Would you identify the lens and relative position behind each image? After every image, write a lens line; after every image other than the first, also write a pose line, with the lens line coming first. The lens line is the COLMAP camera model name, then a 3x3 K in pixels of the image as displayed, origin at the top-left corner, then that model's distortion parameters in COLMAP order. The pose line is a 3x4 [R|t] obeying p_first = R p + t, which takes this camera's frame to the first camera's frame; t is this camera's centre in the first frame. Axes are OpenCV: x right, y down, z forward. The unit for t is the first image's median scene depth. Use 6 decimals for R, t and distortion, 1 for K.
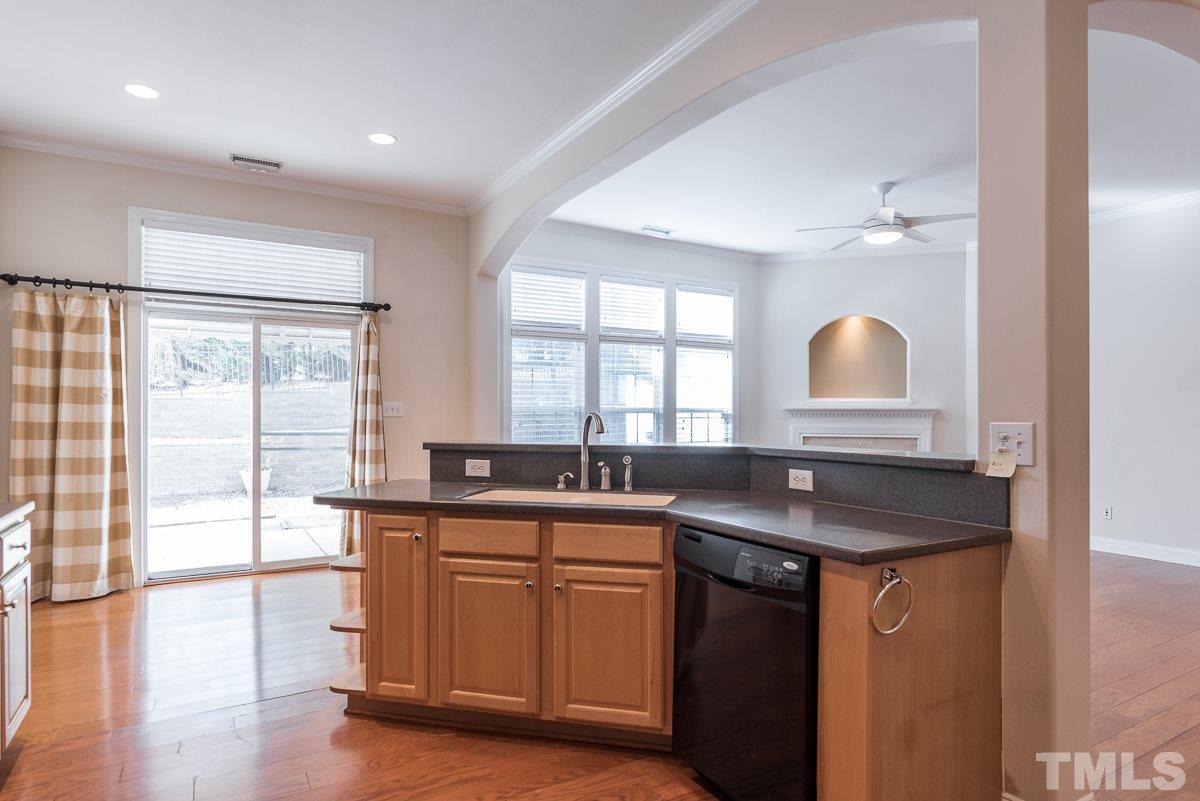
lens RADIAL K [[676.8, 0, 602.0], [0, 676.8, 417.2], [0, 0, 1]] dist [-0.003827, -0.000201]
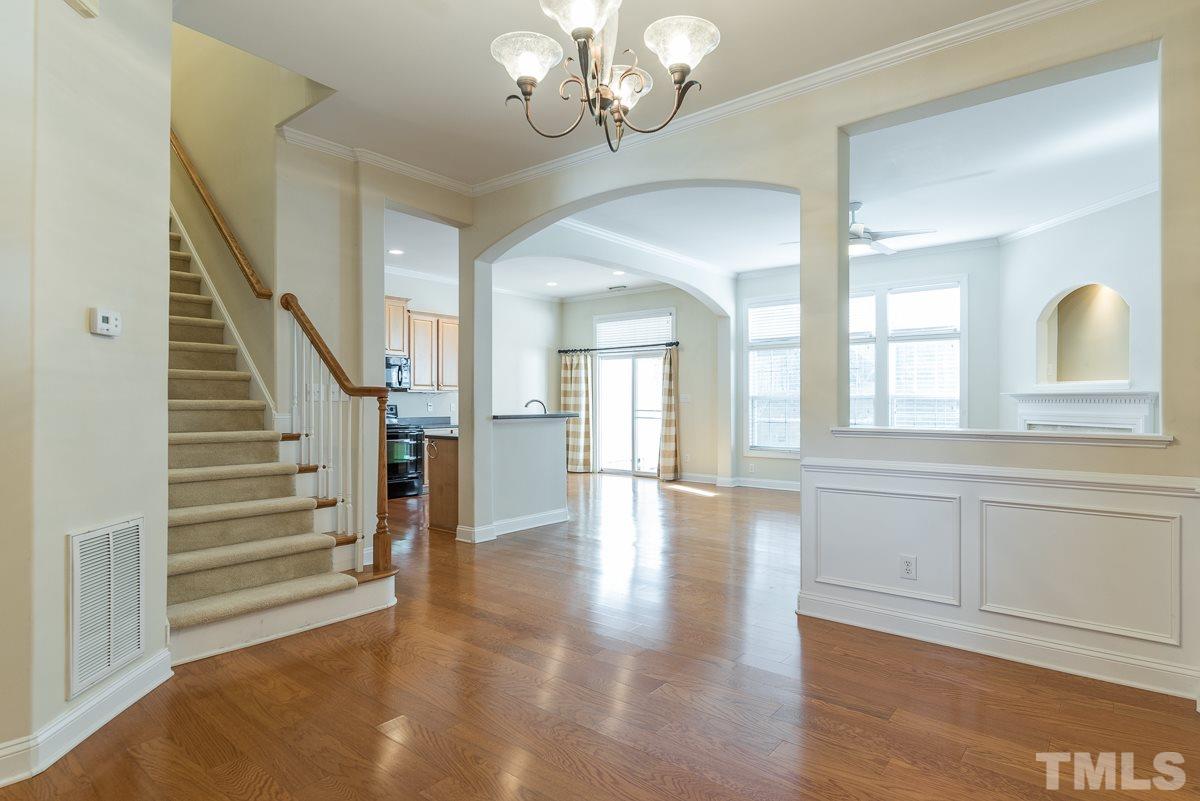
lens RADIAL K [[627.0, 0, 600.0], [0, 627.0, 400.5], [0, 0, 1]] dist [-0.001068, -0.000775]
pose [[0.349432, -0.003224, -0.936956, 1.111628], [-0.002949, 0.999985, -0.004540, 0.002823], [0.936957, 0.004350, 0.349417, 0.180689]]
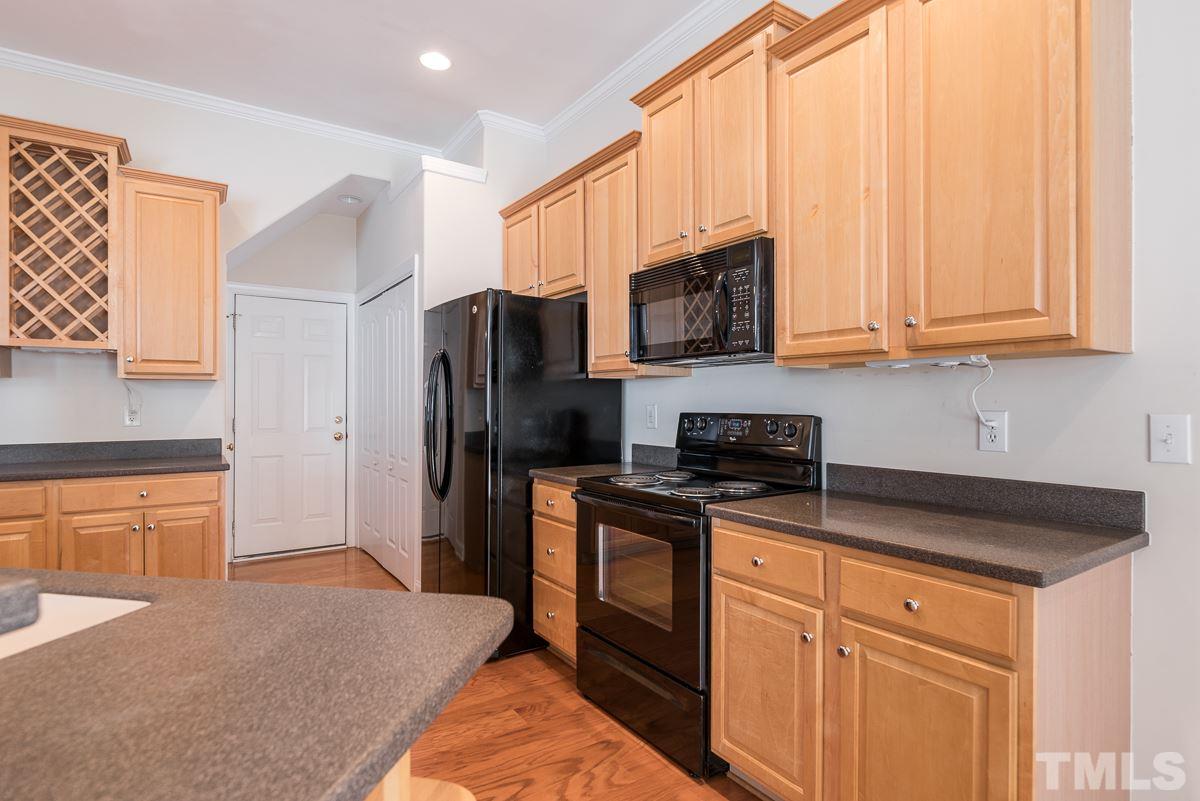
lens RADIAL K [[607.4, 0, 600.0], [0, 607.4, 400.5], [0, 0, 1]] dist [-0.002454, 0.000225]
pose [[-0.997458, -0.000305, -0.071262, -0.209429], [-0.000446, 0.999998, 0.001955, -0.002581], [0.071261, 0.001982, -0.997456, 0.611536]]
